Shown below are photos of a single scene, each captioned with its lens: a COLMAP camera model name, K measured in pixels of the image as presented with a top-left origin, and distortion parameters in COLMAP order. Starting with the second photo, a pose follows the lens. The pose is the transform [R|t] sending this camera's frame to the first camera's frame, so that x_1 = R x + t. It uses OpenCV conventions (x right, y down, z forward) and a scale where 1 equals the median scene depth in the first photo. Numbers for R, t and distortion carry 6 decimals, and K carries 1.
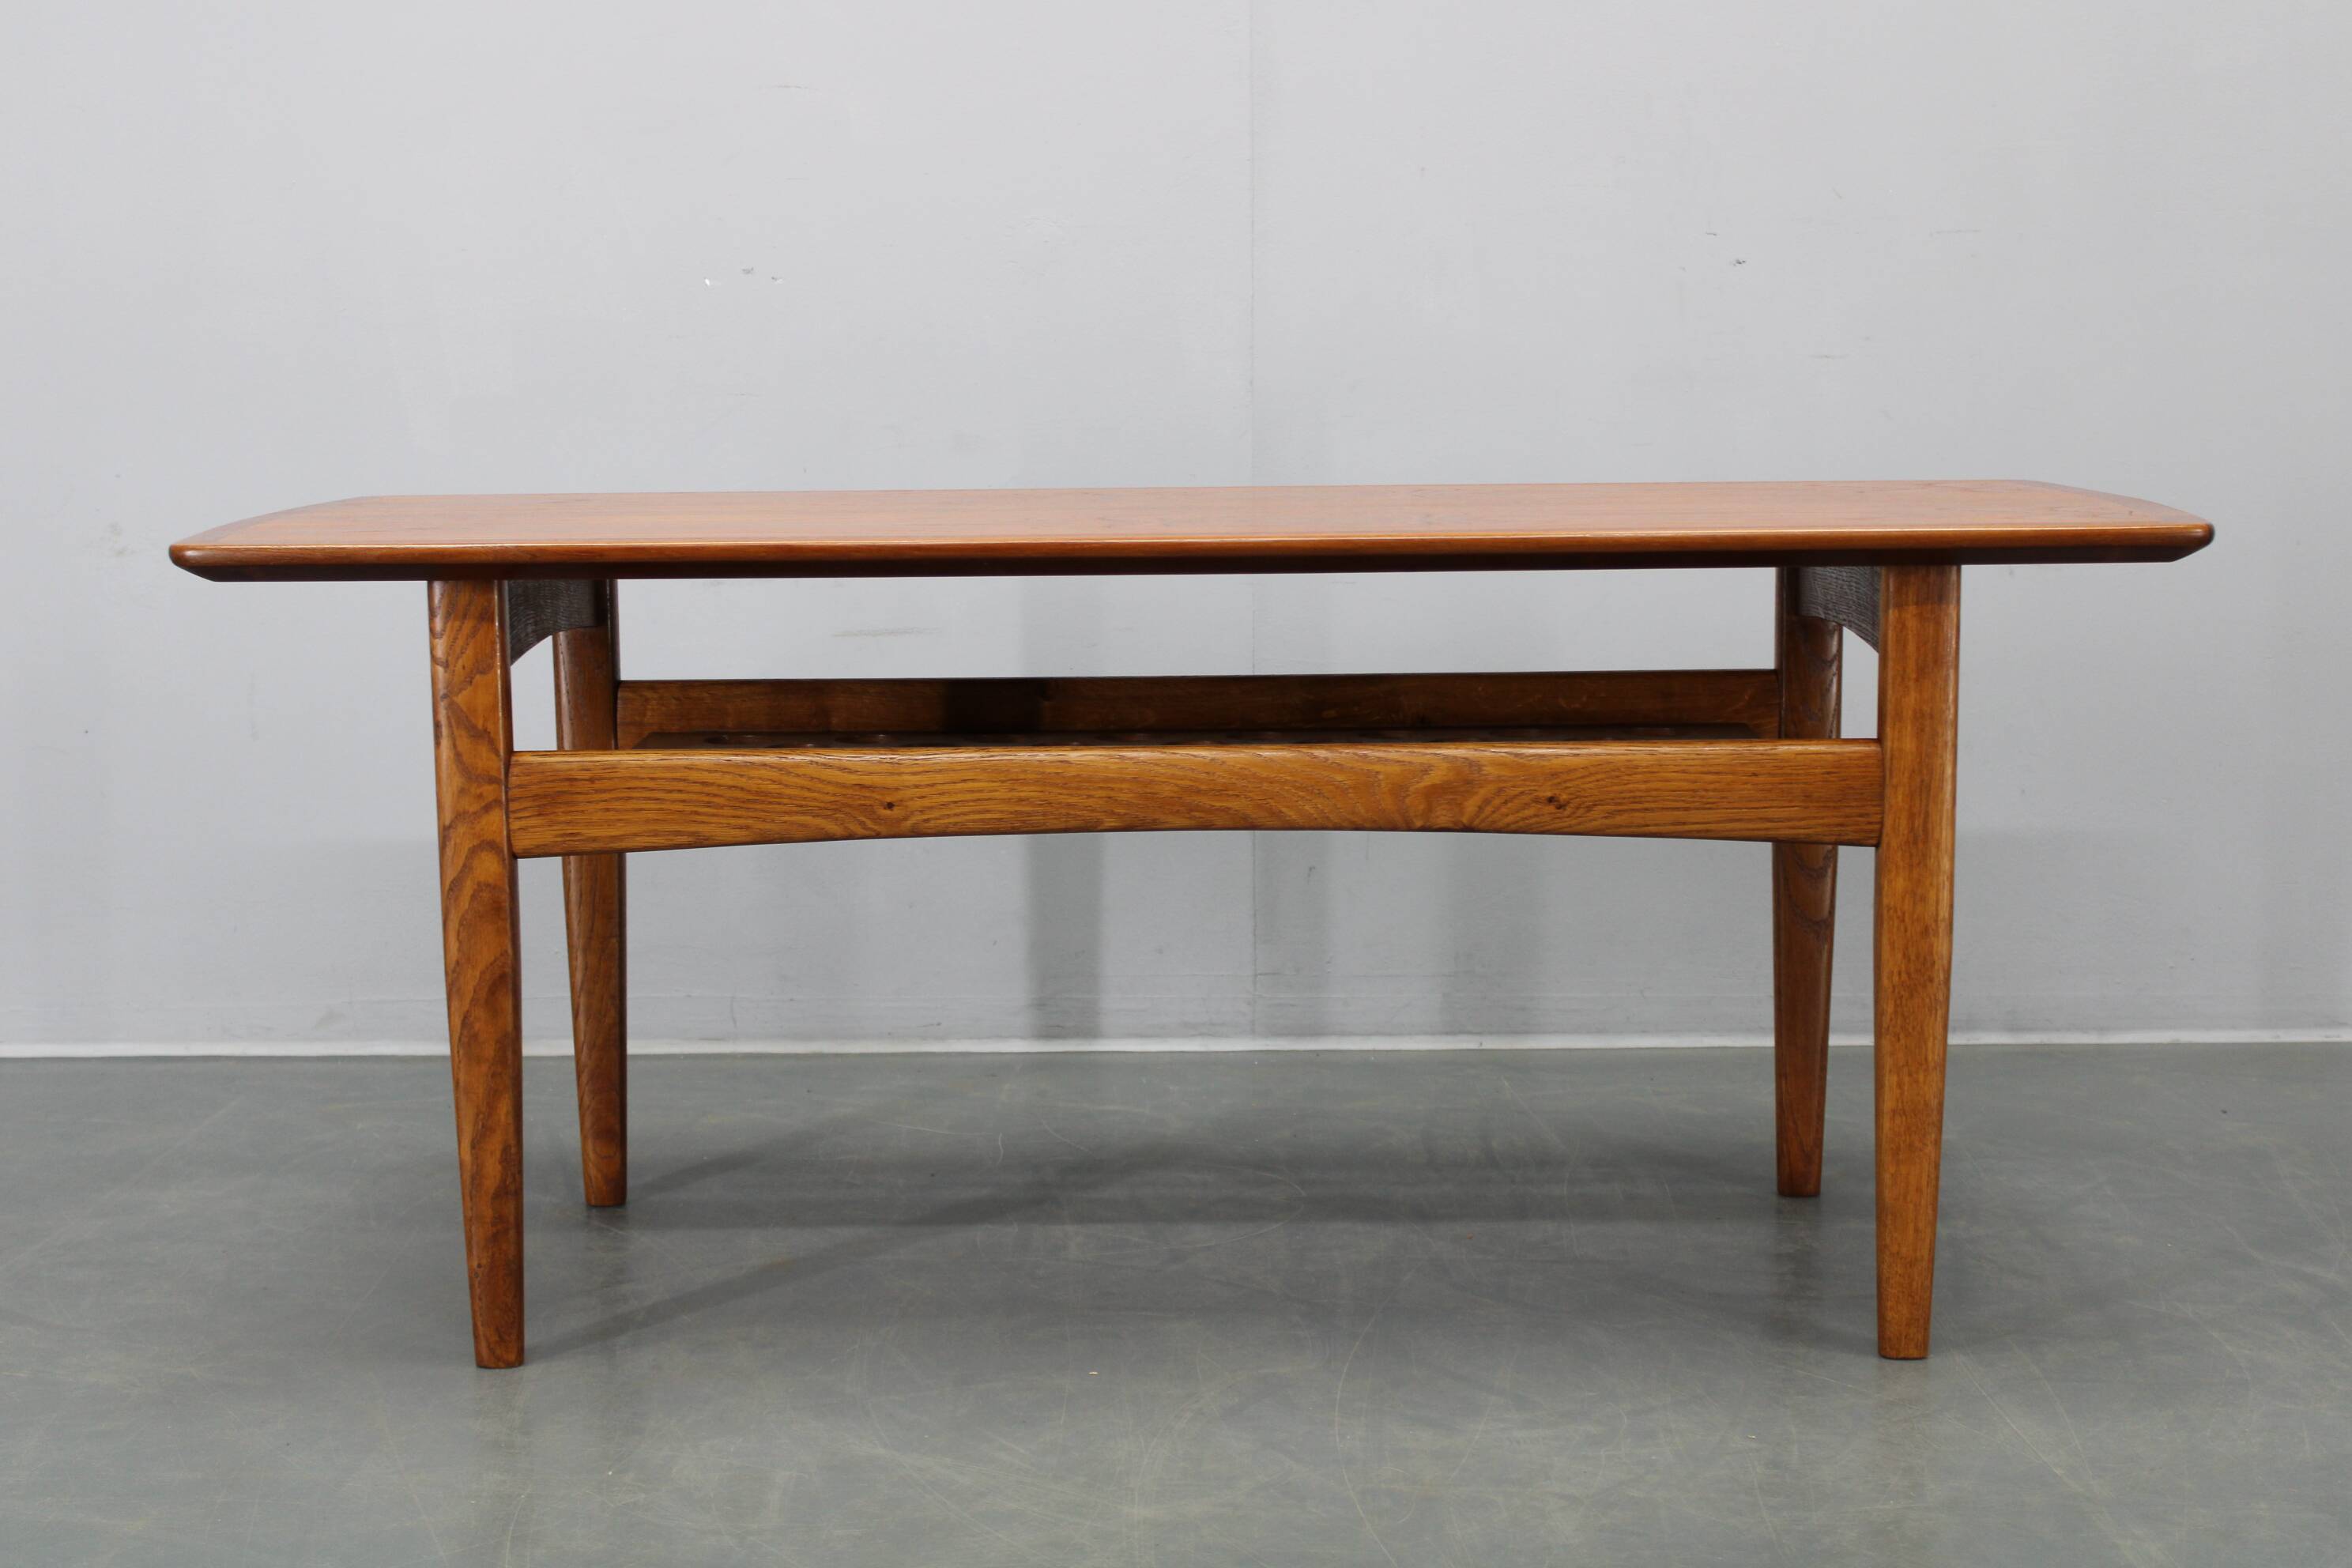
lens RADIAL K [[3382.6, 0, 1176.0], [0, 3382.6, 784.0], [0, 0, 1]] dist [-0.038291, 0.080173]
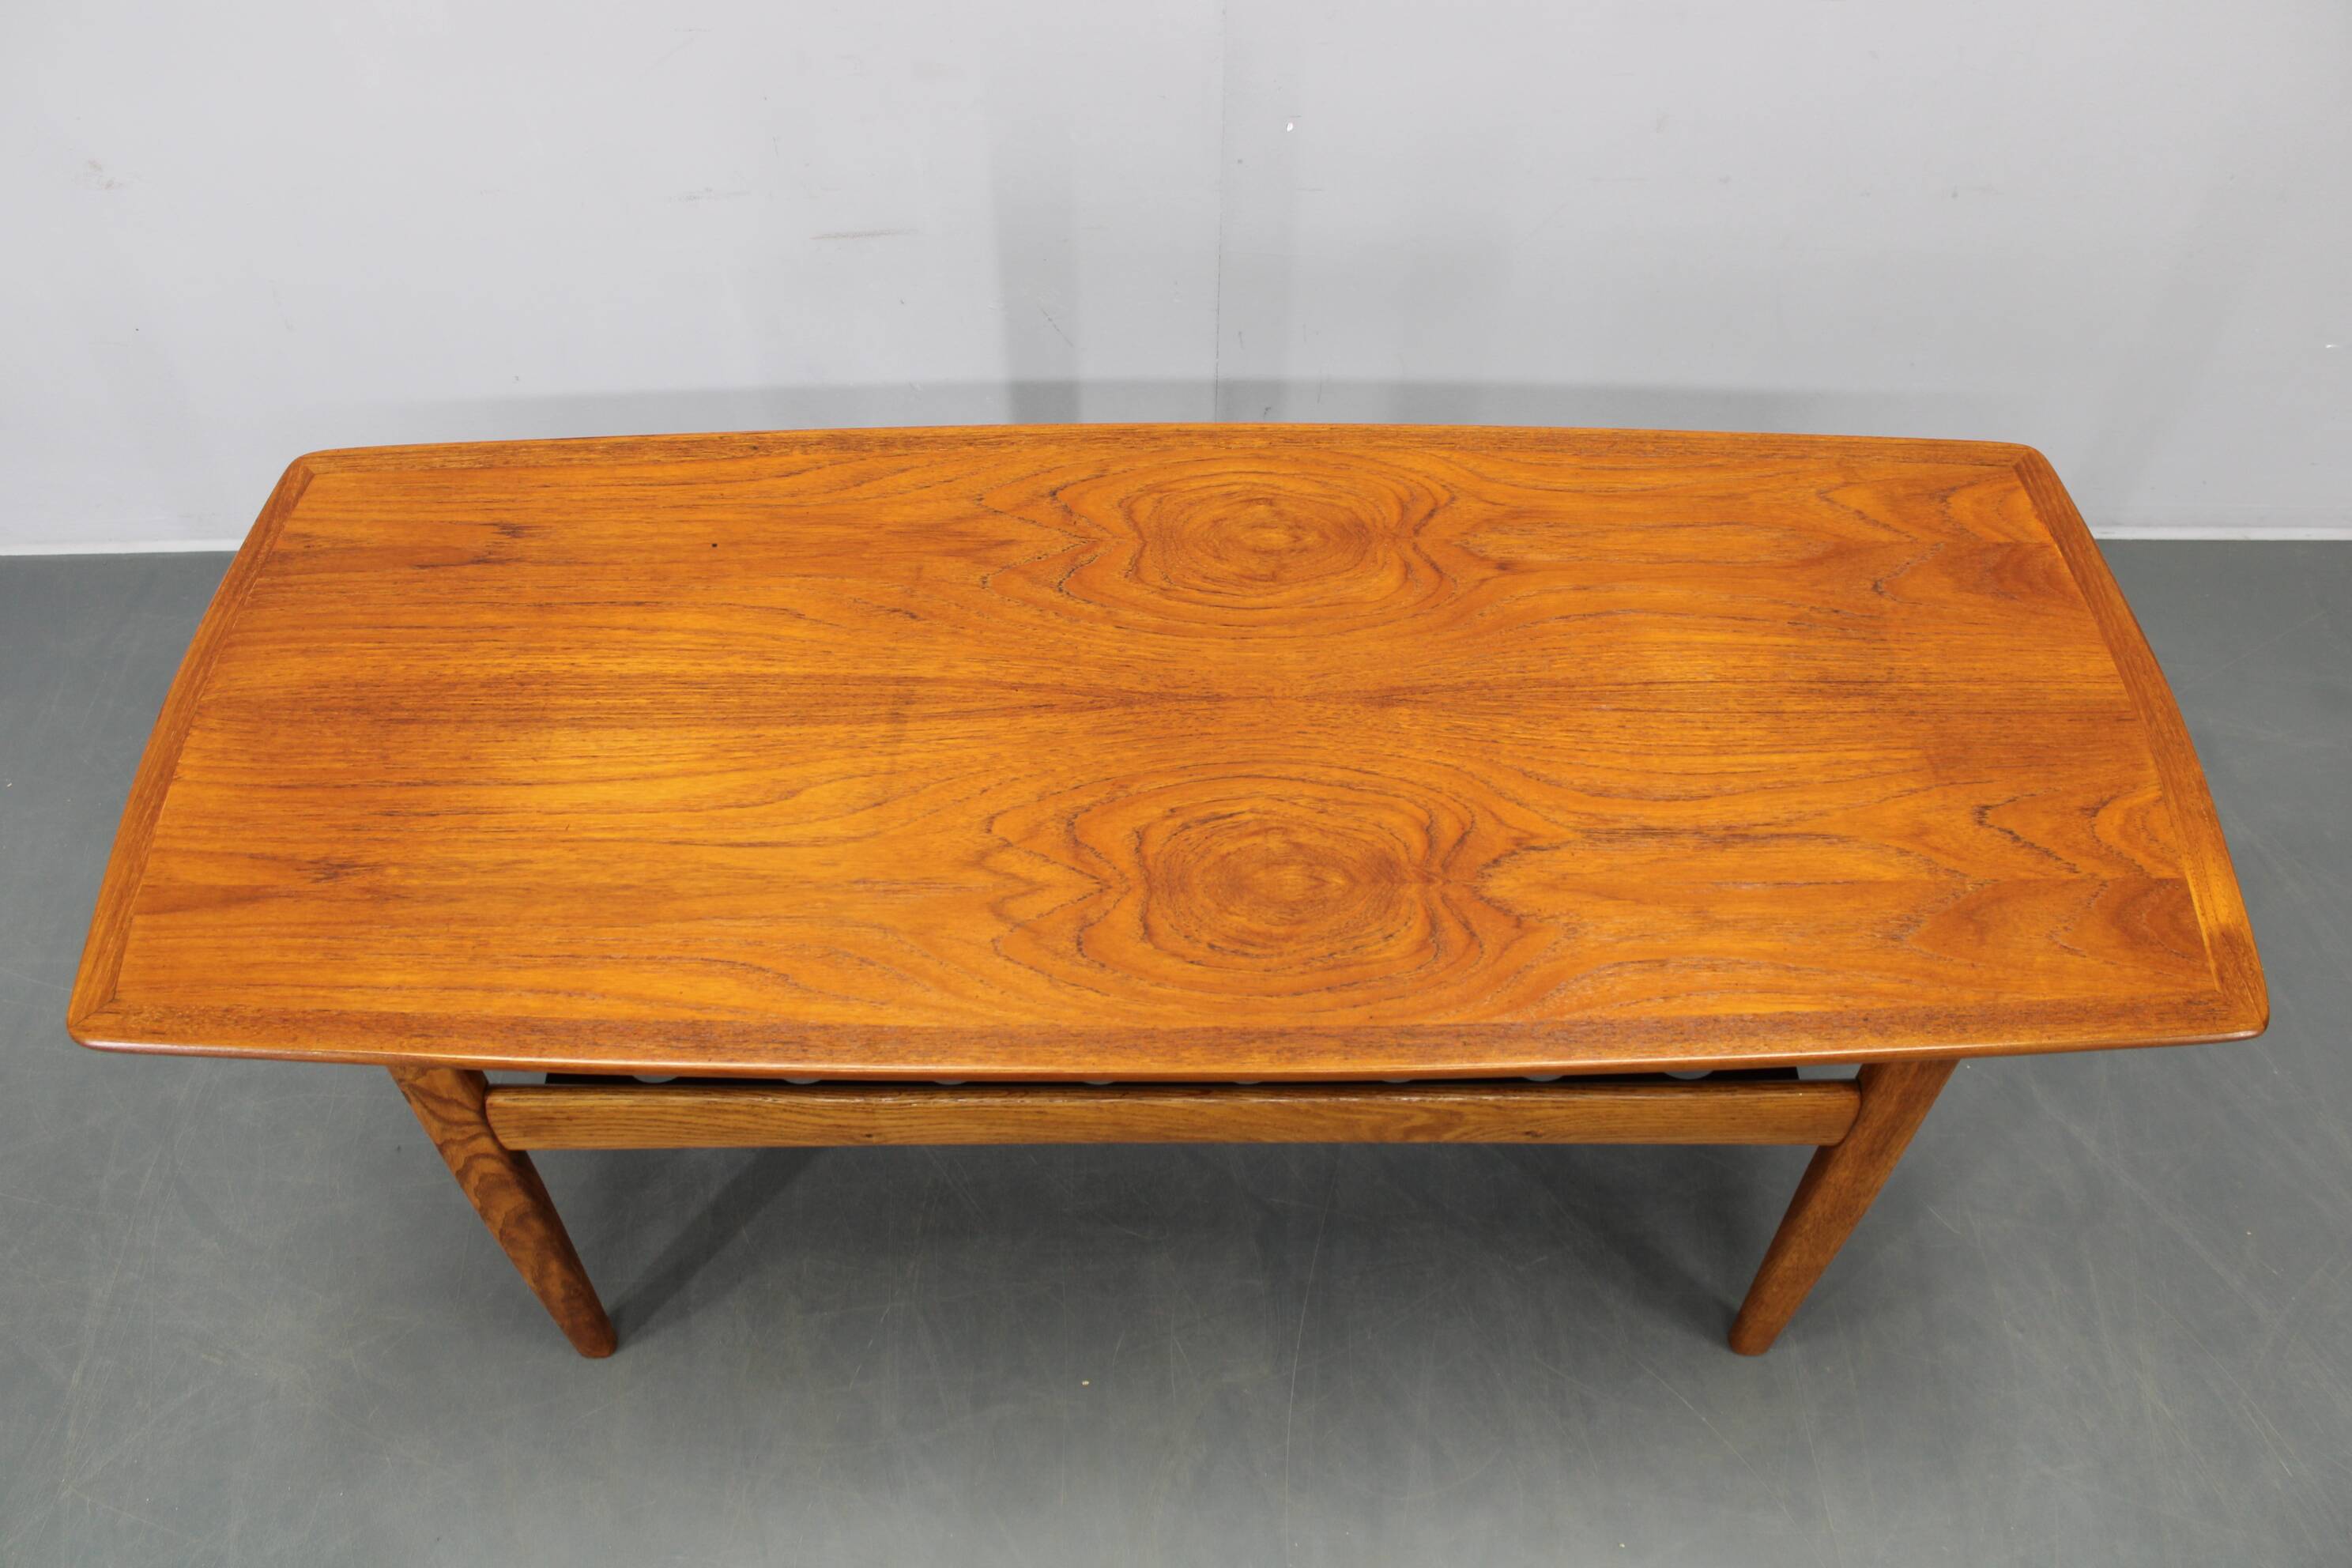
lens RADIAL K [[1976.3, 0, 1176.0], [0, 1976.3, 784.0], [0, 0, 1]] dist [-0.158938, 0.131430]
pose [[0.999809, -0.006112, 0.018550, -0.003845], [-0.008143, 0.732837, 0.680356, -0.460872], [-0.017752, -0.680377, 0.732647, 0.639146]]
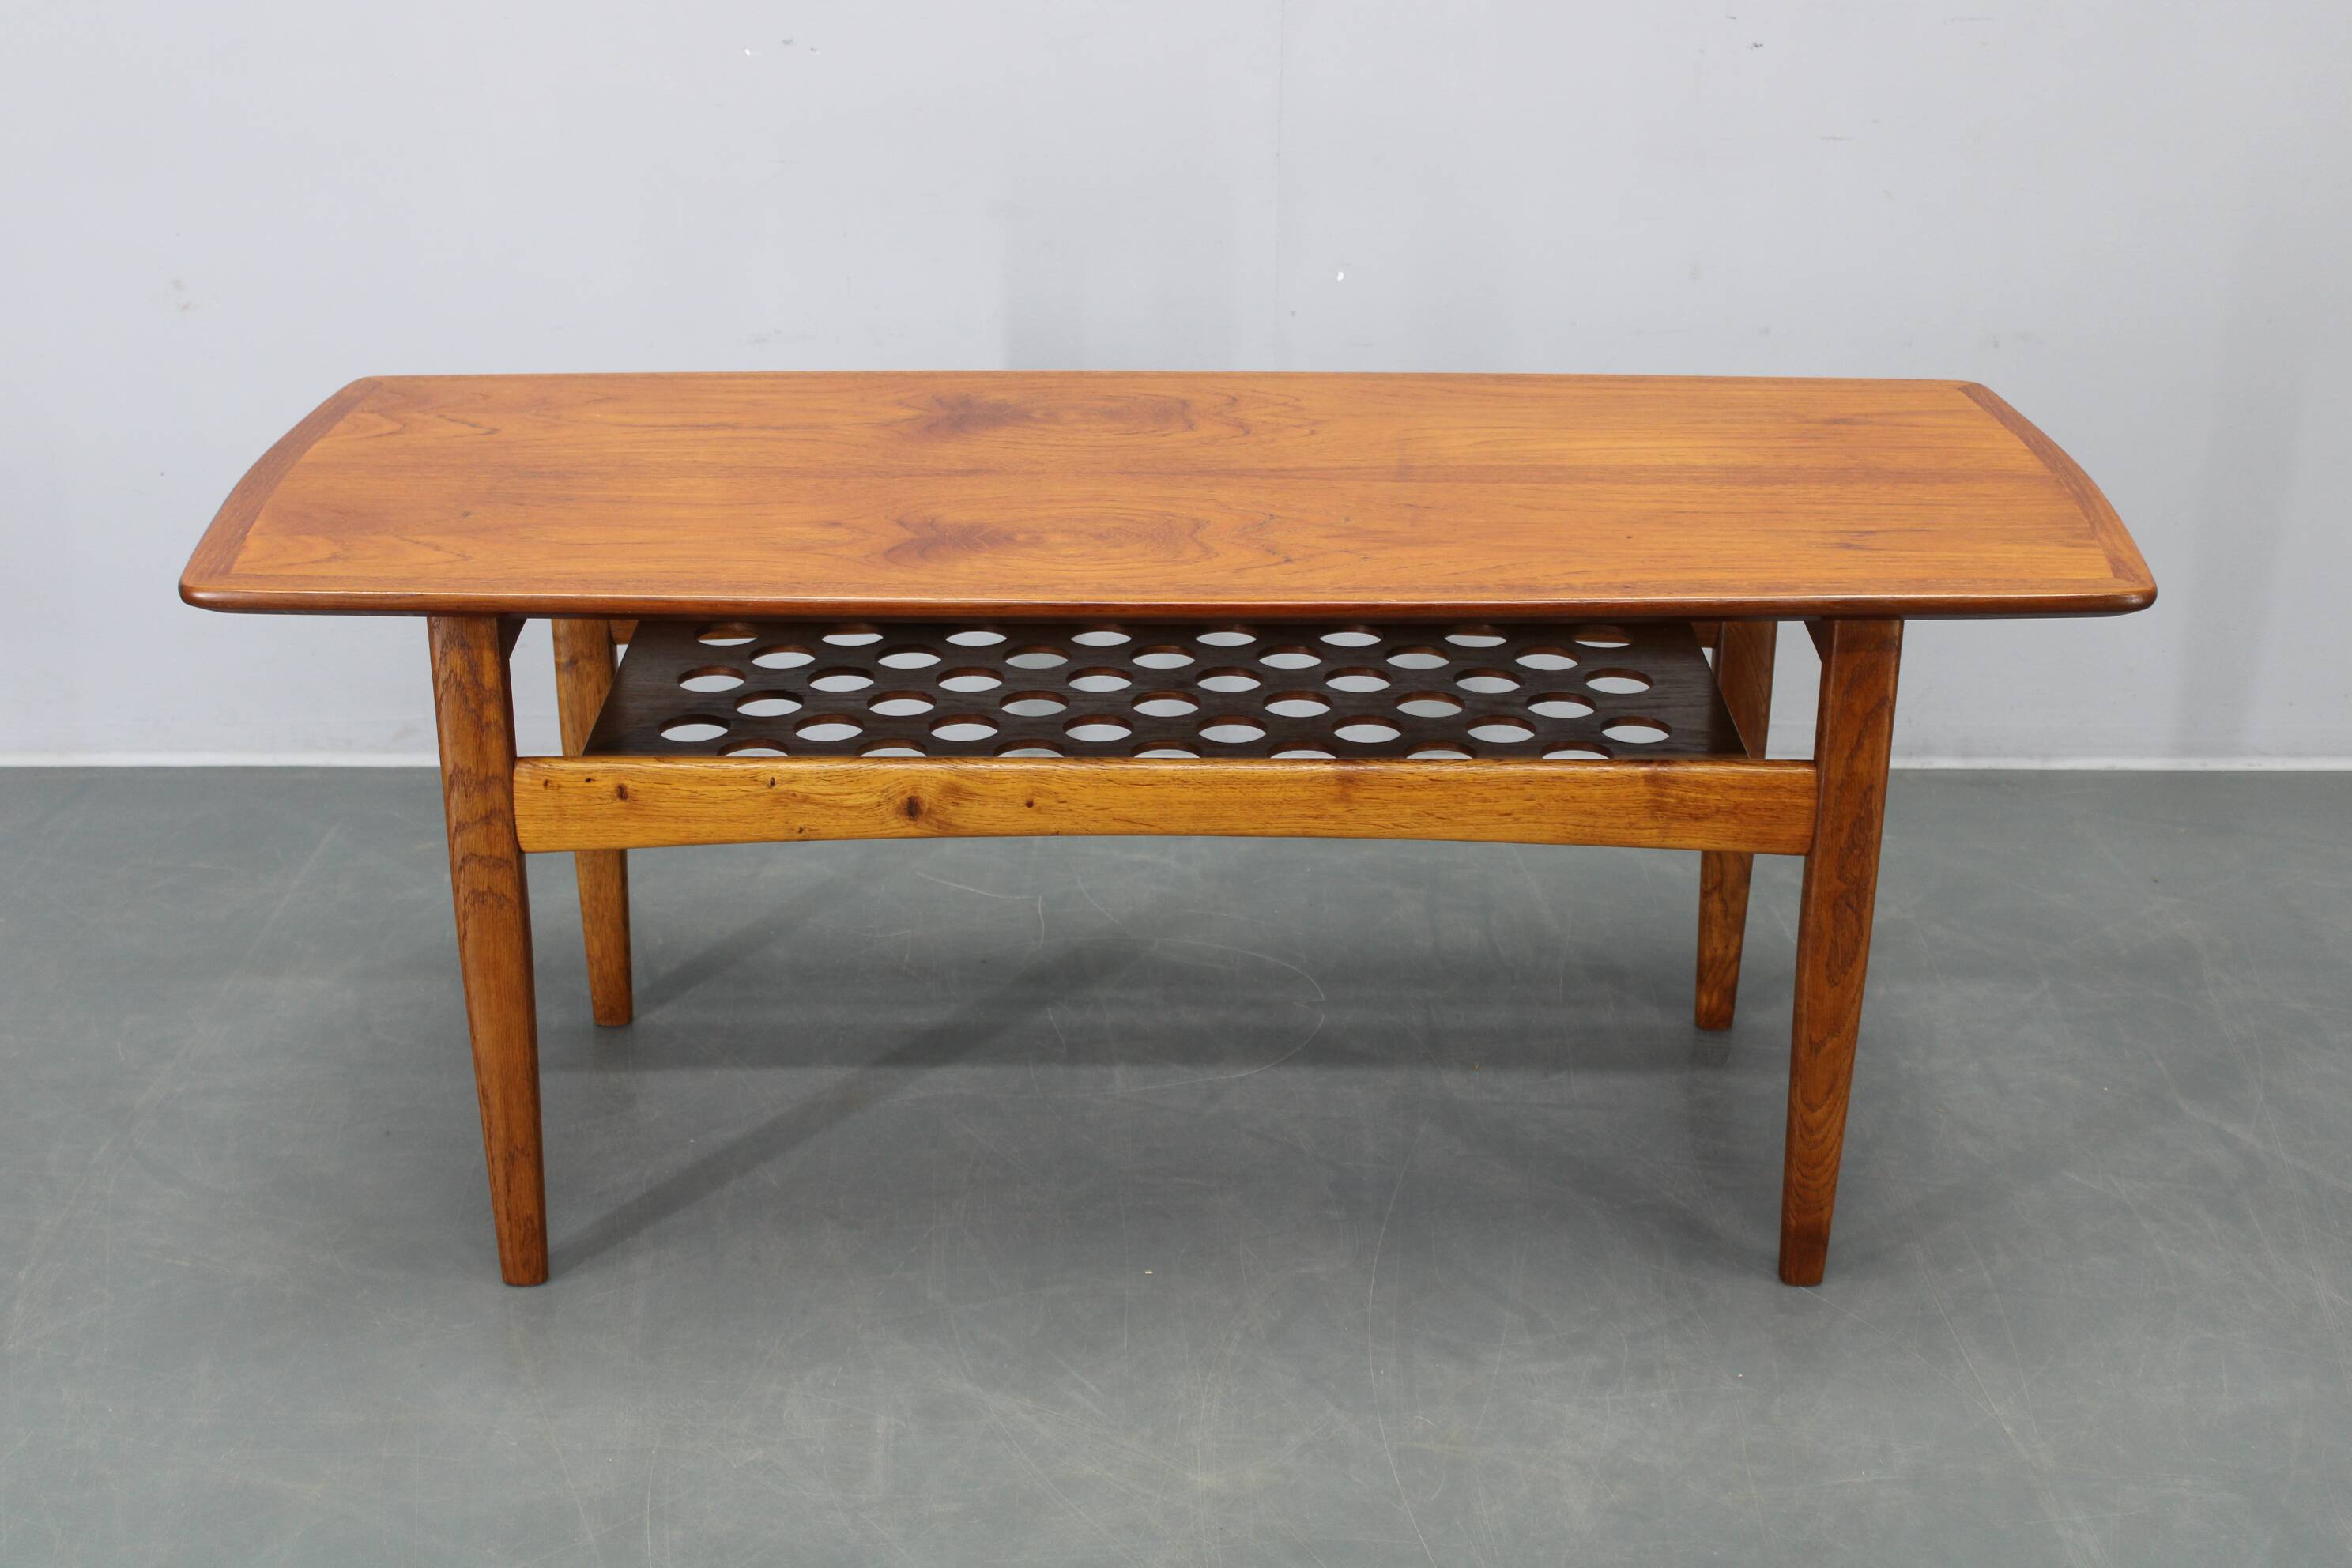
lens RADIAL K [[3157.4, 0, 1174.8], [0, 3157.4, 768.4], [0, 0, 1]] dist [-0.044885, 0.022279]
pose [[0.999745, 0.007470, 0.021324, -0.039700], [-0.012582, 0.967957, 0.250800, -0.250183], [-0.018767, -0.251004, 0.967804, 0.033224]]
